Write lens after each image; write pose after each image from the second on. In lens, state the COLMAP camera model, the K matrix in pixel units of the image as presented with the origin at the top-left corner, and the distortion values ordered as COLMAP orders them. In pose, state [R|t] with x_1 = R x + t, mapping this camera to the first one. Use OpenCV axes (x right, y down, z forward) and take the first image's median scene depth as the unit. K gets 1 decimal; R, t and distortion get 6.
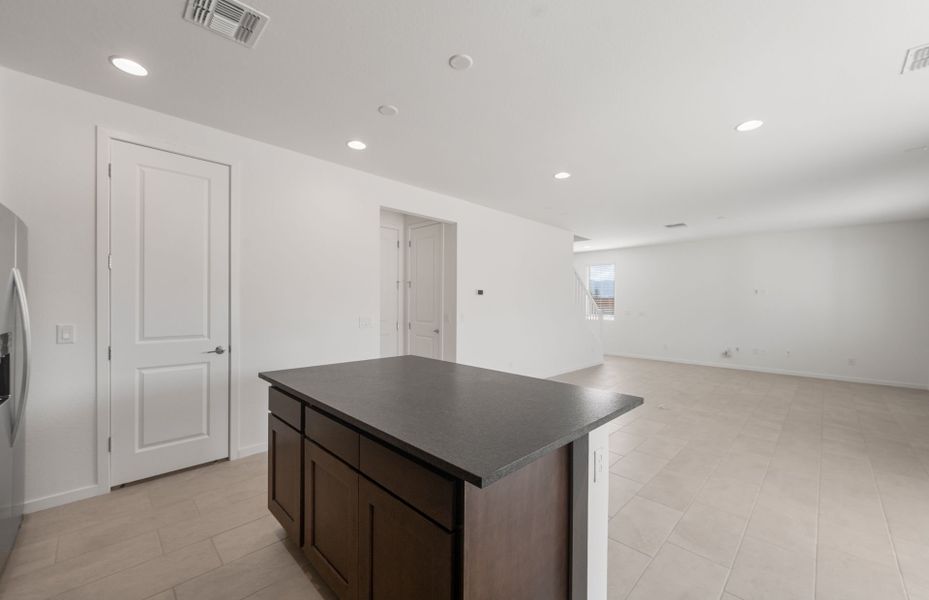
lens RADIAL K [[367.5, 0, 465.4], [0, 367.5, 303.3], [0, 0, 1]] dist [0.000826, 0.000280]
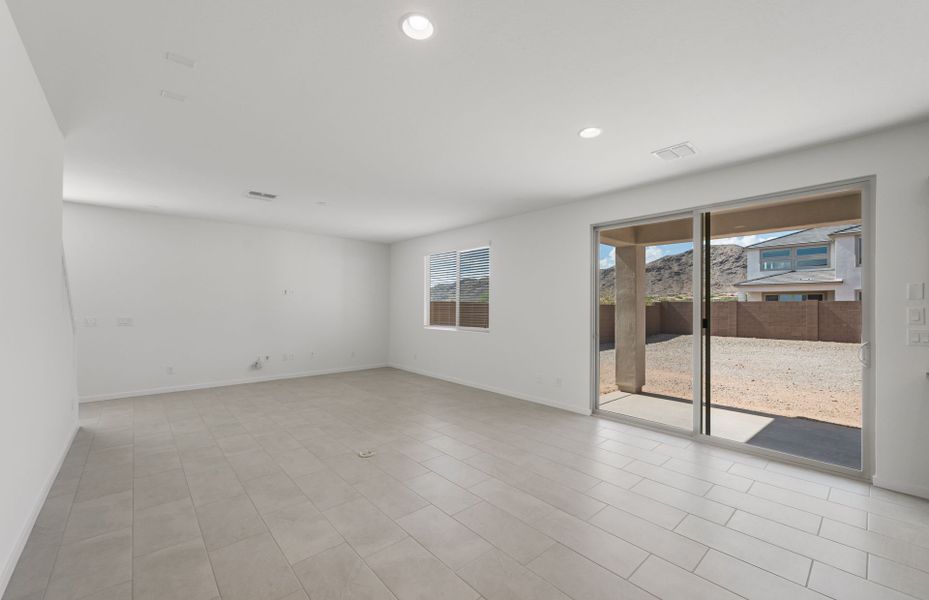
lens RADIAL K [[367.5, 0, 465.4], [0, 367.5, 303.3], [0, 0, 1]] dist [0.000826, 0.000280]
pose [[0.051674, 0.006708, 0.998641, -0.168234], [-0.005453, 0.999964, -0.006434, -0.002349], [-0.998649, -0.005113, 0.051709, 0.758331]]
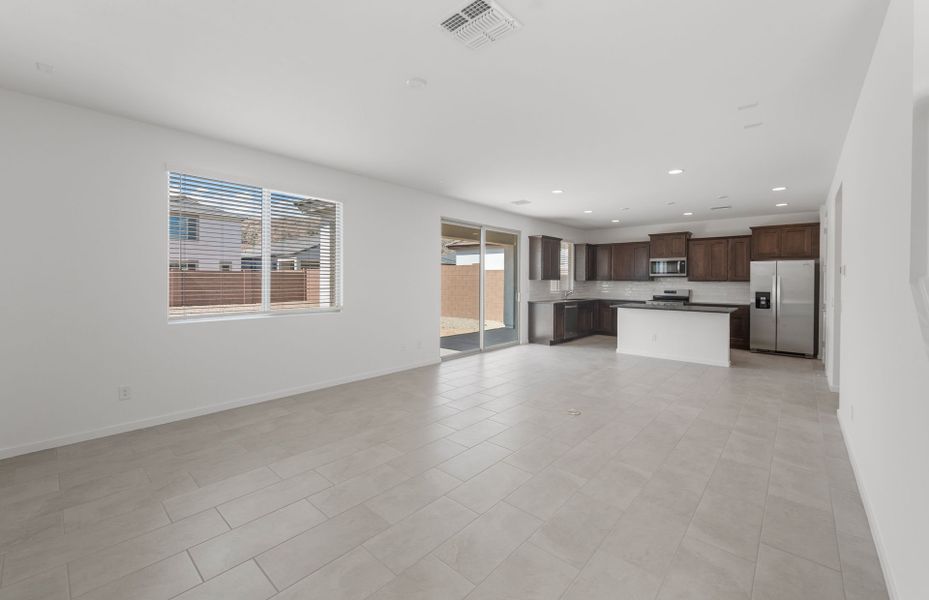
lens RADIAL K [[376.7, 0, 465.1], [0, 376.7, 282.0], [0, 0, 1]] dist [-0.000032, -0.000017]
pose [[-0.998074, -0.014513, -0.060306, 0.809275], [-0.014917, 0.999869, 0.006268, -0.000082], [0.060207, 0.007155, -0.998160, 1.772669]]
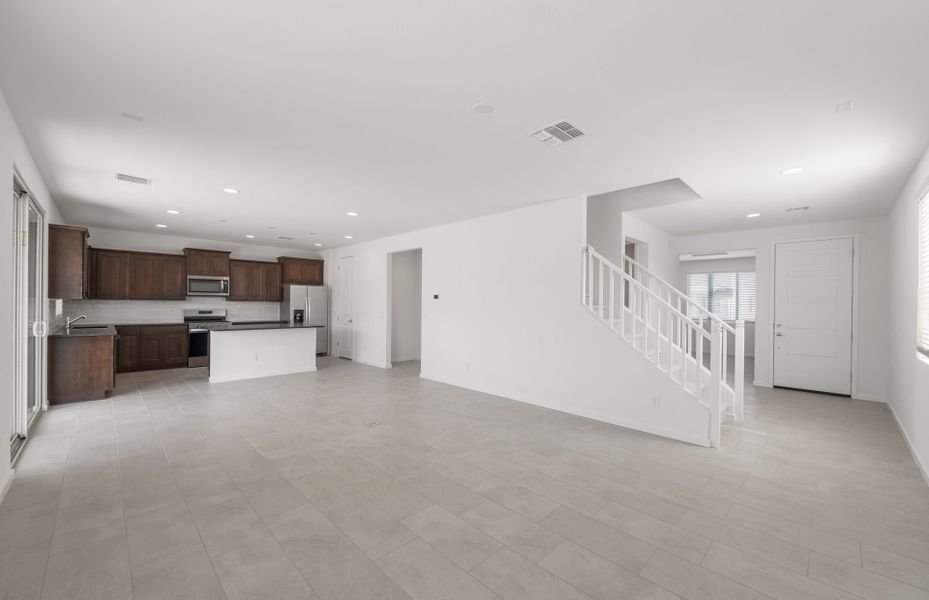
lens RADIAL K [[367.5, 0, 465.4], [0, 367.5, 303.3], [0, 0, 1]] dist [0.000826, 0.000280]
pose [[-0.004609, -0.008186, -0.999956, 1.388954], [-0.014114, 0.999867, -0.008121, 0.001800], [0.999890, 0.014076, -0.004723, 1.199254]]
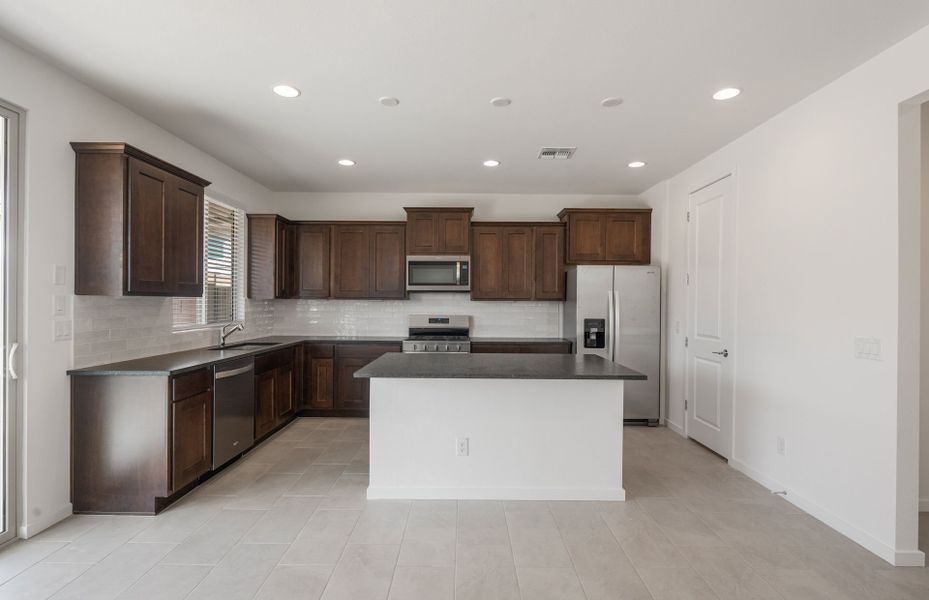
lens RADIAL K [[441.0, 0, 464.0], [0, 441.0, 303.4], [0, 0, 1]] dist [-0.000339, 0.000033]
pose [[-0.707770, -0.010722, -0.706362, 0.463411], [-0.015174, 0.999885, 0.000027, -0.000007], [0.706280, 0.010737, -0.707851, 0.853411]]
